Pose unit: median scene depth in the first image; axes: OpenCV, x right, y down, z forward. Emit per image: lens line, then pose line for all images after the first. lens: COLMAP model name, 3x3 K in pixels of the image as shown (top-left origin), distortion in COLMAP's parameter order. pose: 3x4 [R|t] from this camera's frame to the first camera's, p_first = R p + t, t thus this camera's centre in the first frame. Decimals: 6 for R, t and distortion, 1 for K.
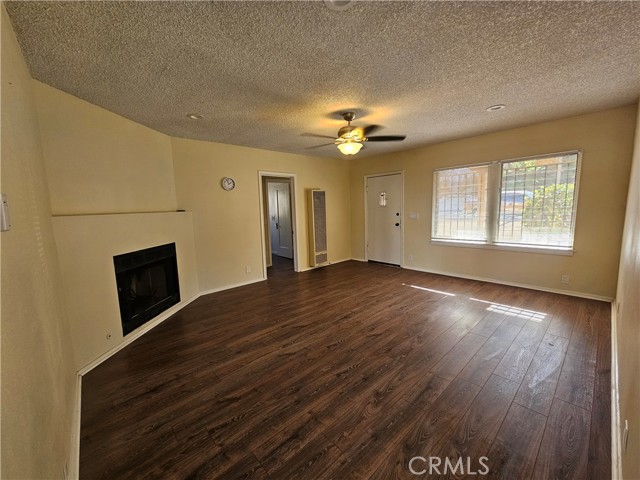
lens RADIAL K [[261.8, 0, 319.2], [0, 261.8, 239.8], [0, 0, 1]] dist [-0.002217, 0.000859]
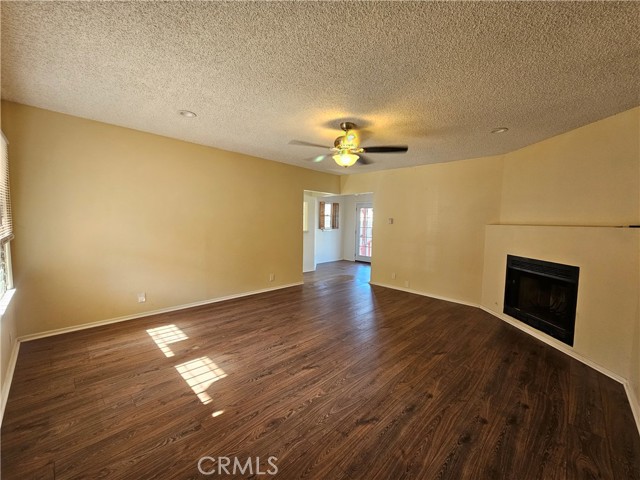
lens RADIAL K [[261.8, 0, 320.8], [0, 261.8, 239.7], [0, 0, 1]] dist [-0.002217, 0.000859]
pose [[-0.998178, 0.013233, -0.058869, 0.242457], [0.001748, 0.981584, 0.191025, -0.226583], [0.060312, 0.190574, -0.979818, 1.805792]]
